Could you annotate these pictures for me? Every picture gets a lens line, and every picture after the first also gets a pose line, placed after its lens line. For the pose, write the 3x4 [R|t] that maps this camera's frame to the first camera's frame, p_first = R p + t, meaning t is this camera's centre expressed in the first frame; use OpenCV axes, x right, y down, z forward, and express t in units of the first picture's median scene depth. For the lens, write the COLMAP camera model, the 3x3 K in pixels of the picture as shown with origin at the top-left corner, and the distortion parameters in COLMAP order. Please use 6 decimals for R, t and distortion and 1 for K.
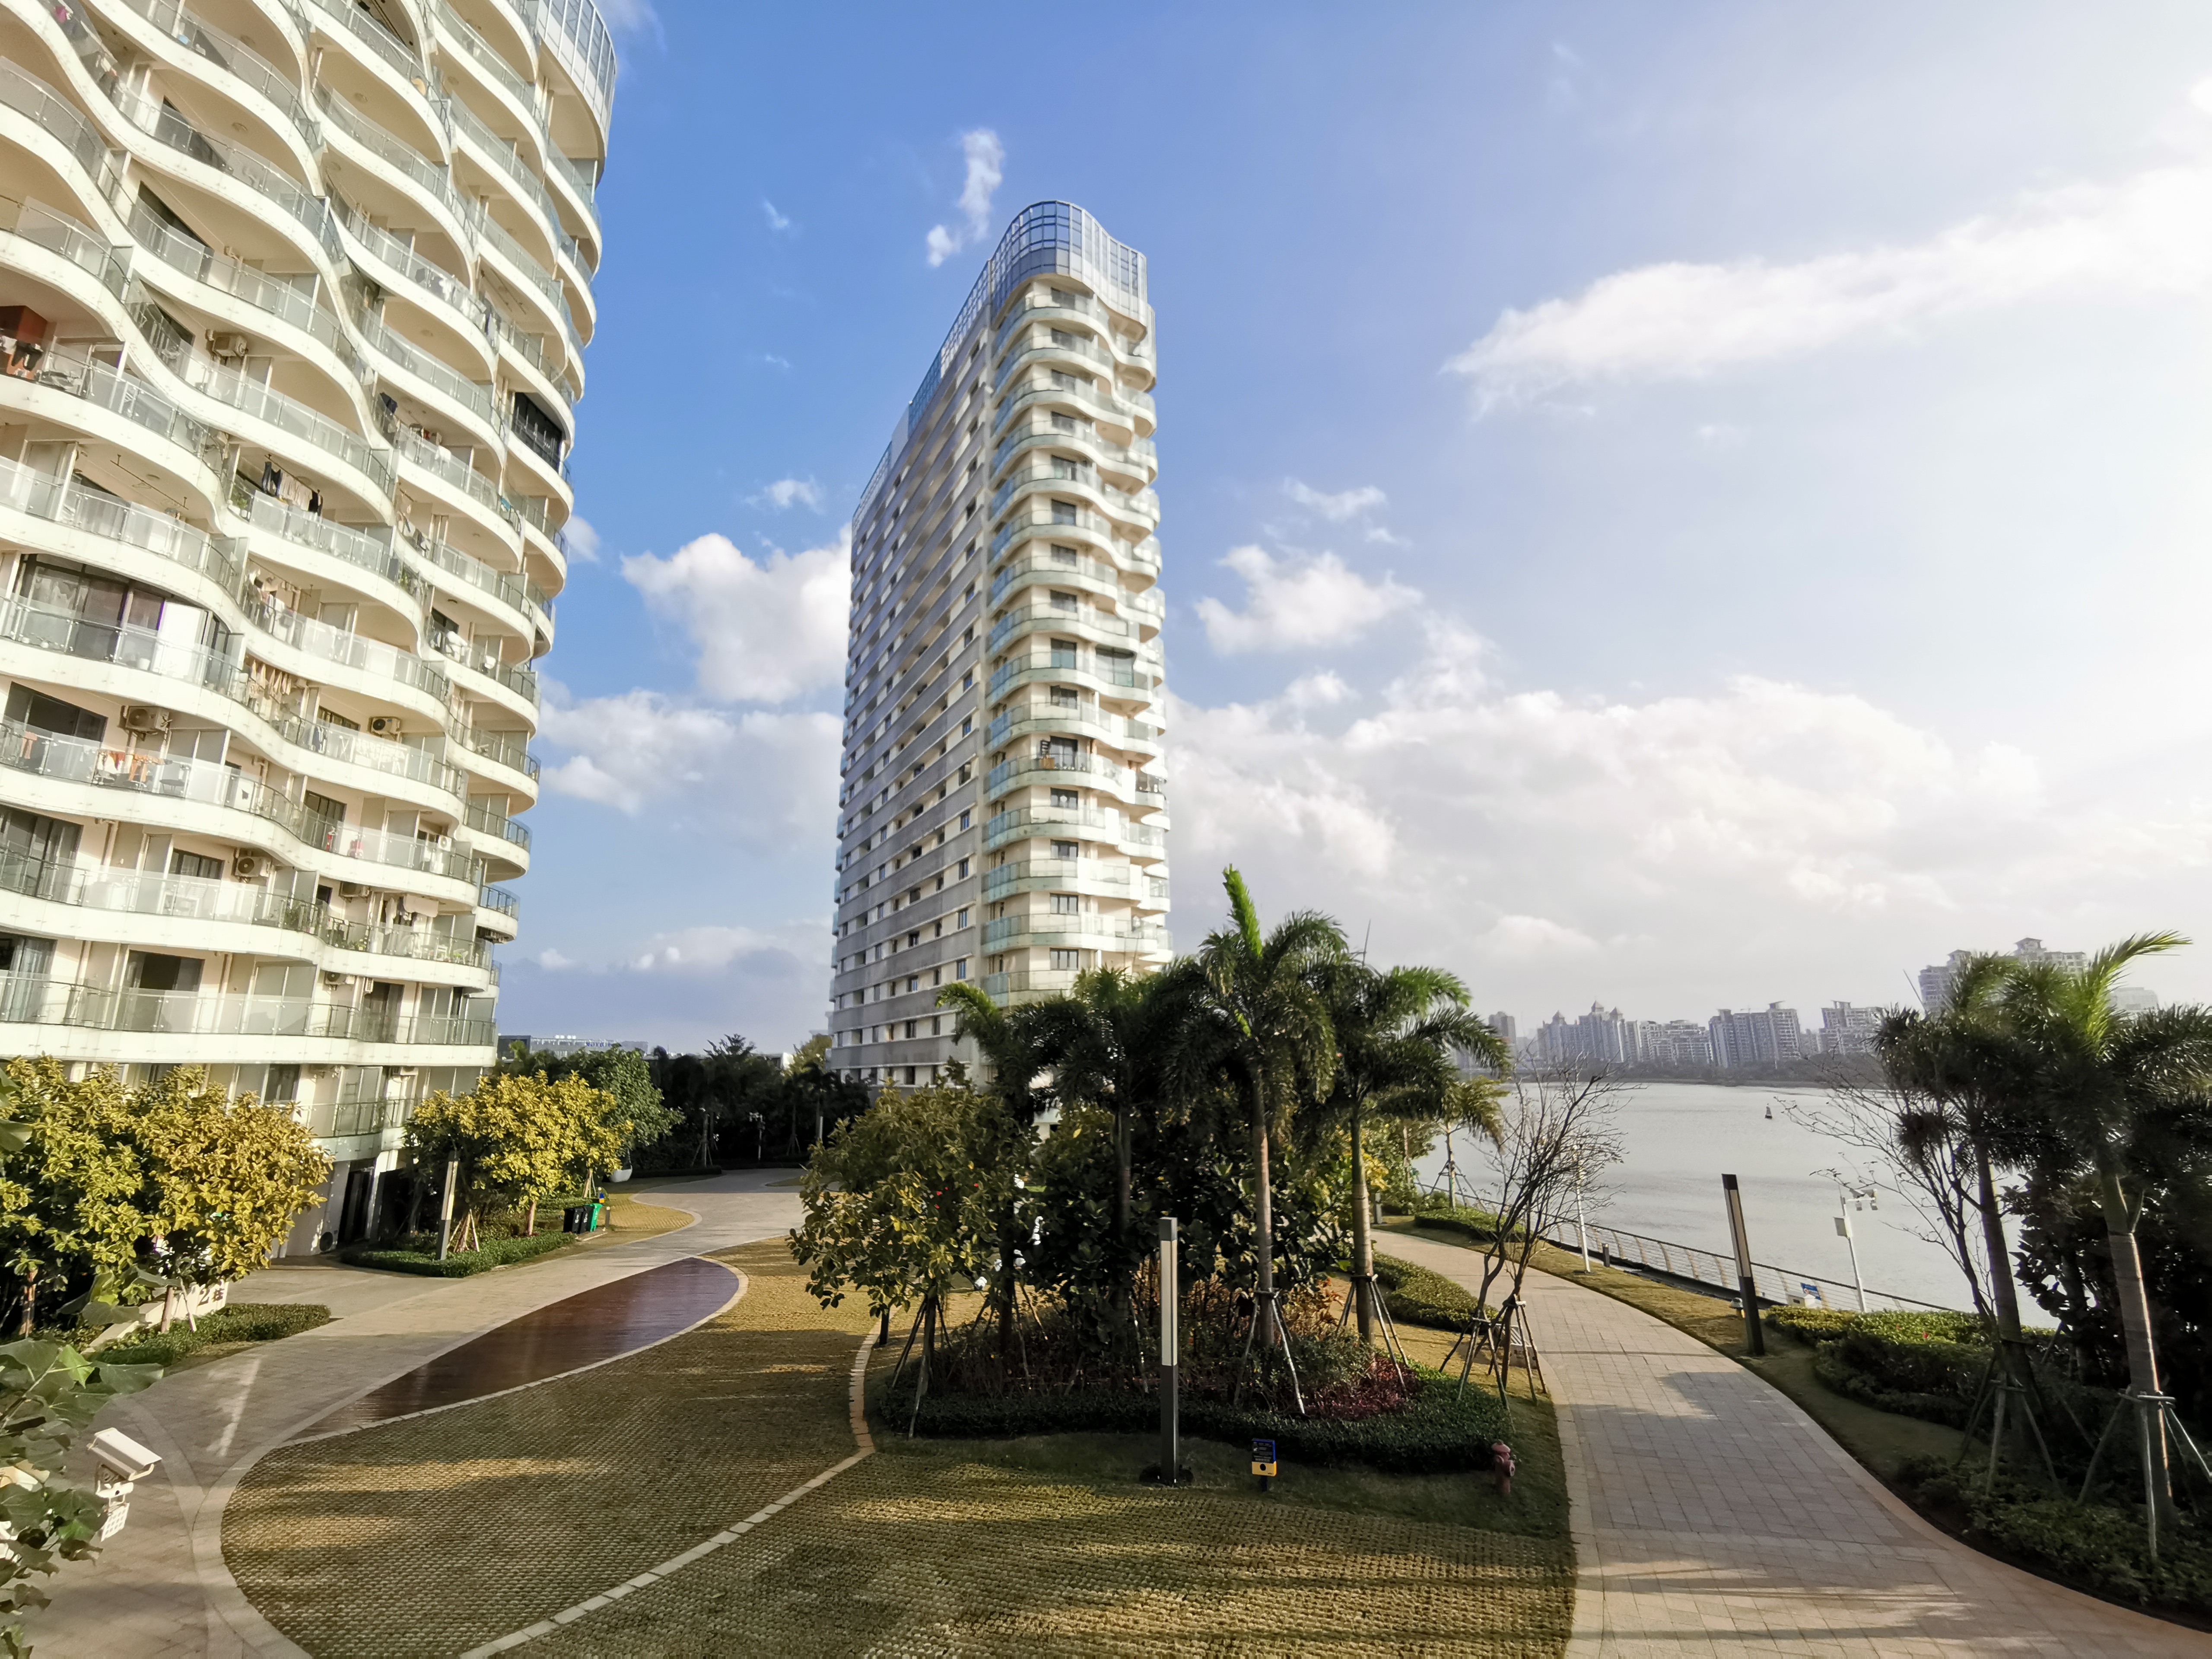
lens RADIAL K [[1007.7, 0, 1110.3], [0, 1007.7, 827.4], [0, 0, 1]] dist [0.004153, -0.000857]
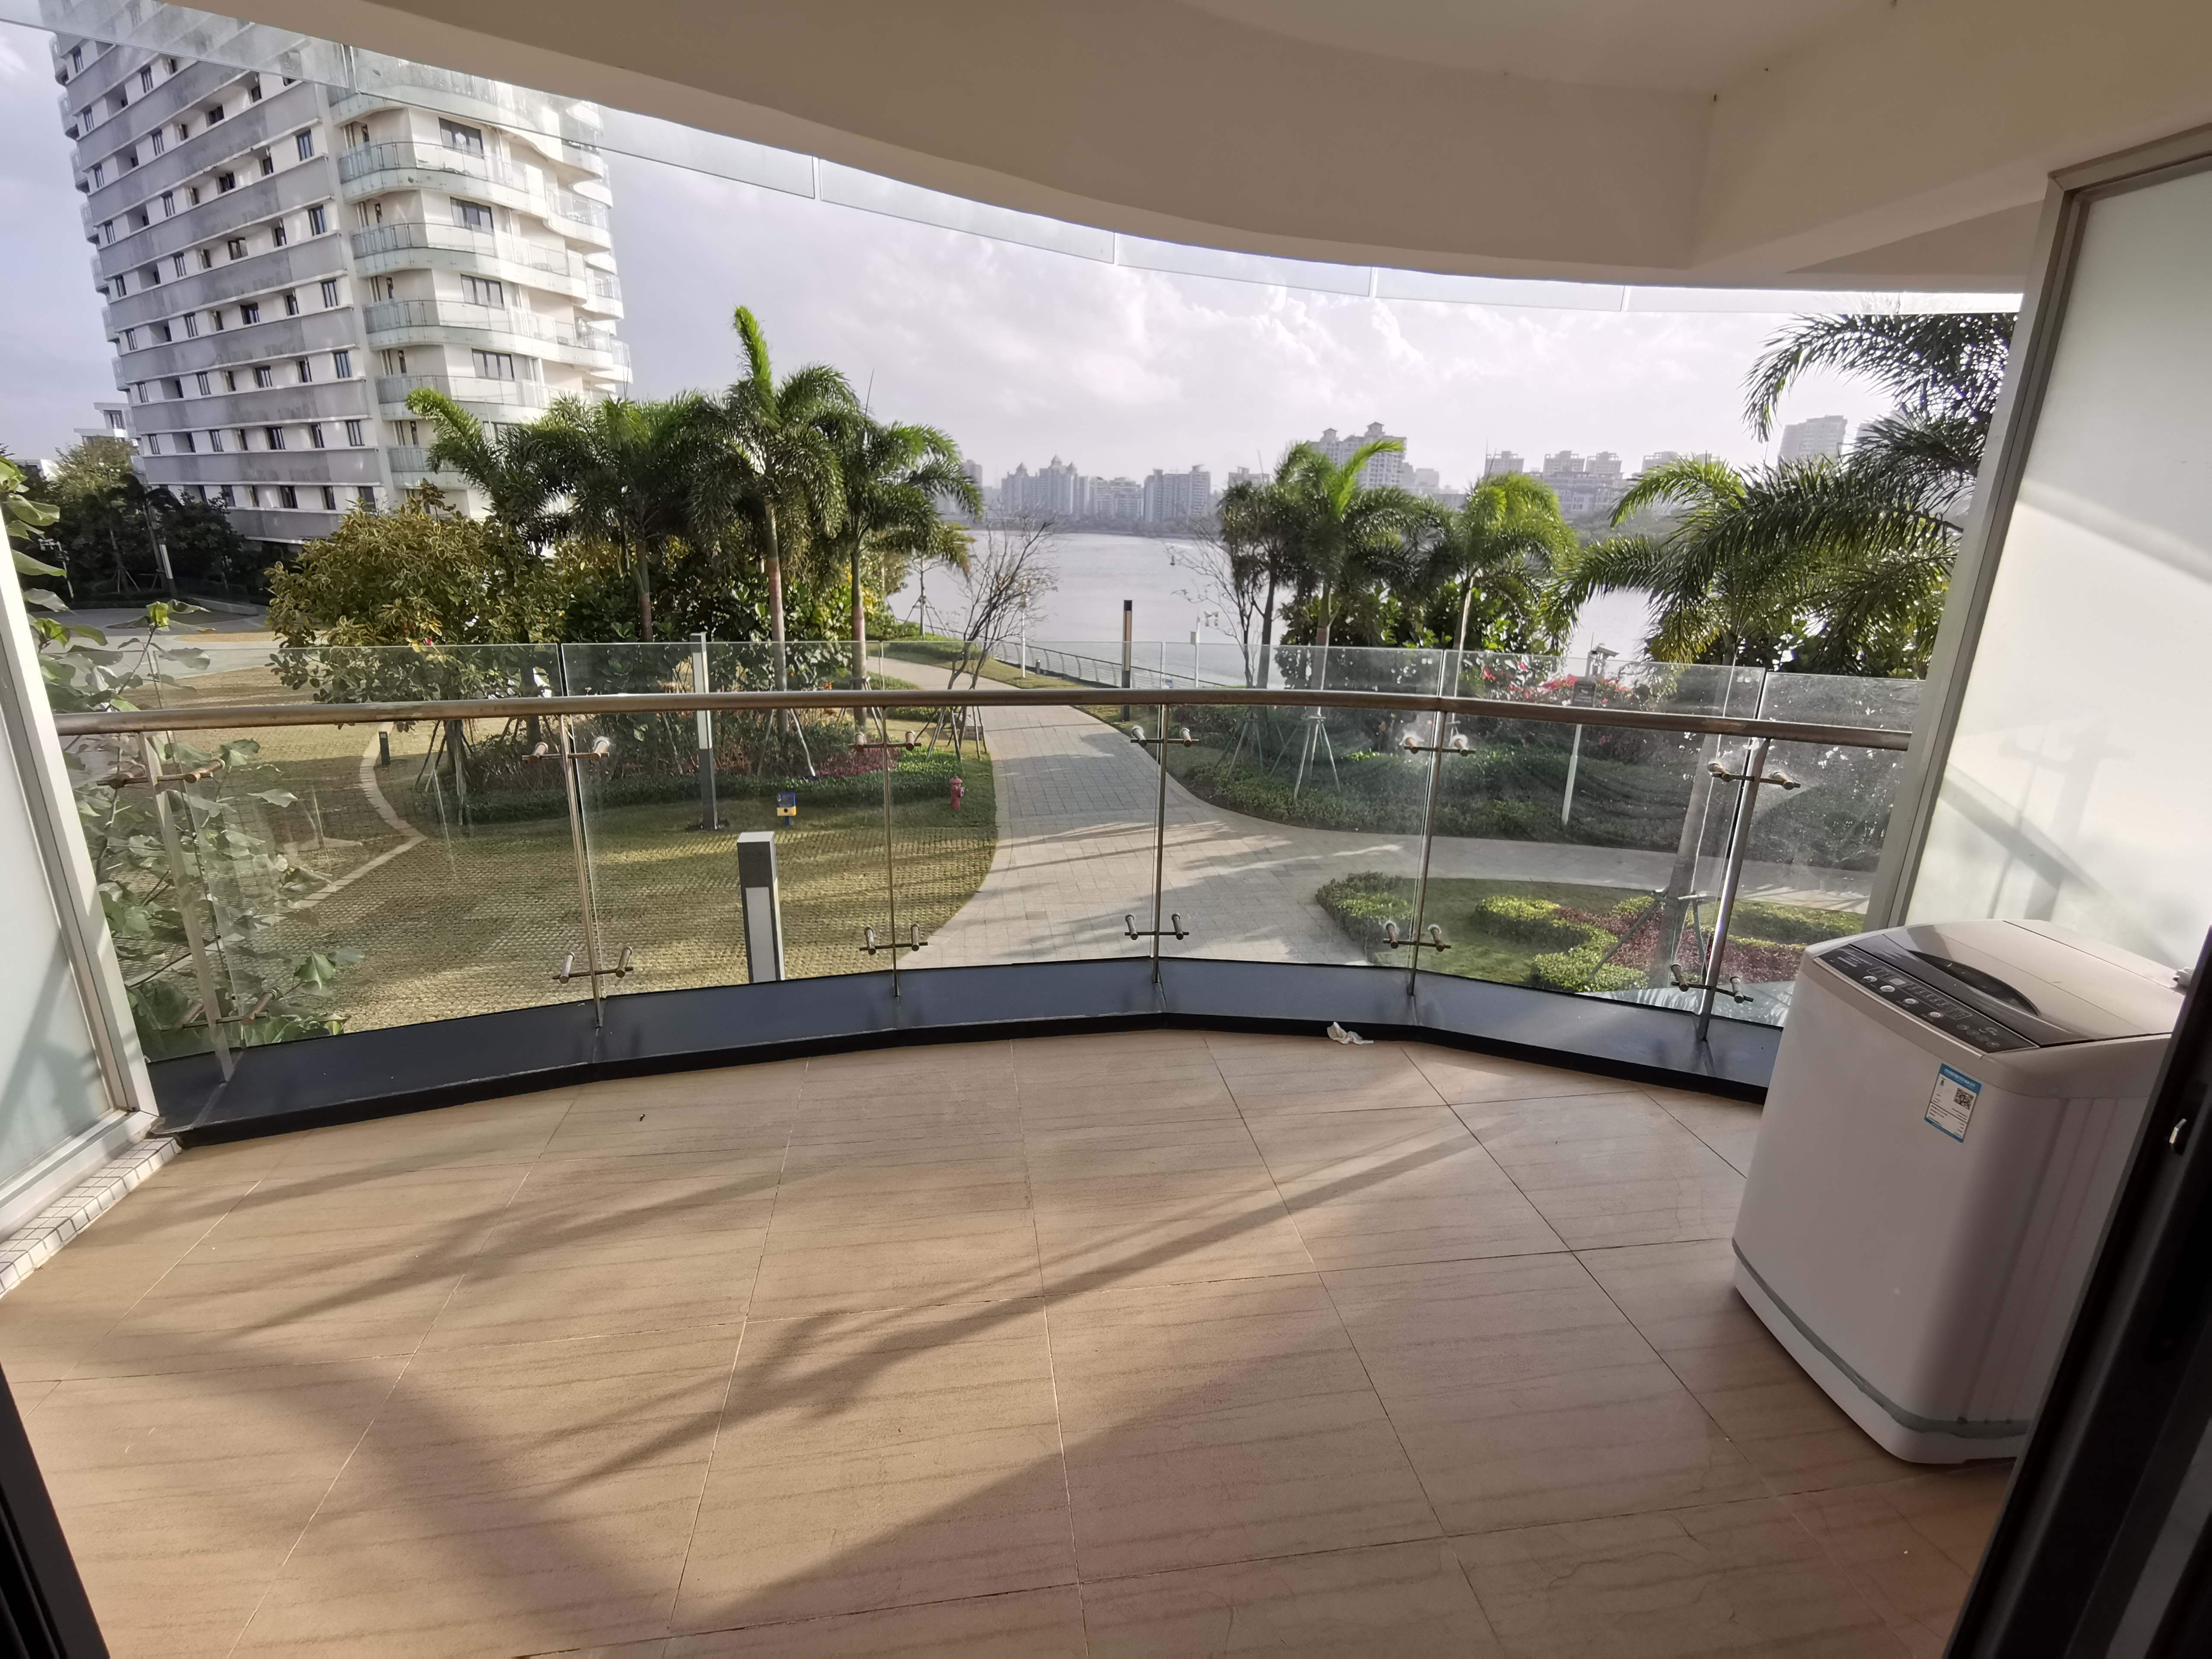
lens RADIAL K [[1002.0, 0, 1106.0], [0, 1002.0, 829.5], [0, 0, 1]] dist [0.001721, 0.000334]
pose [[0.880410, -0.108900, 0.461540, -0.057280], [-0.144735, 0.865127, 0.480216, -0.026445], [-0.451586, -0.489588, 0.745905, -0.121620]]
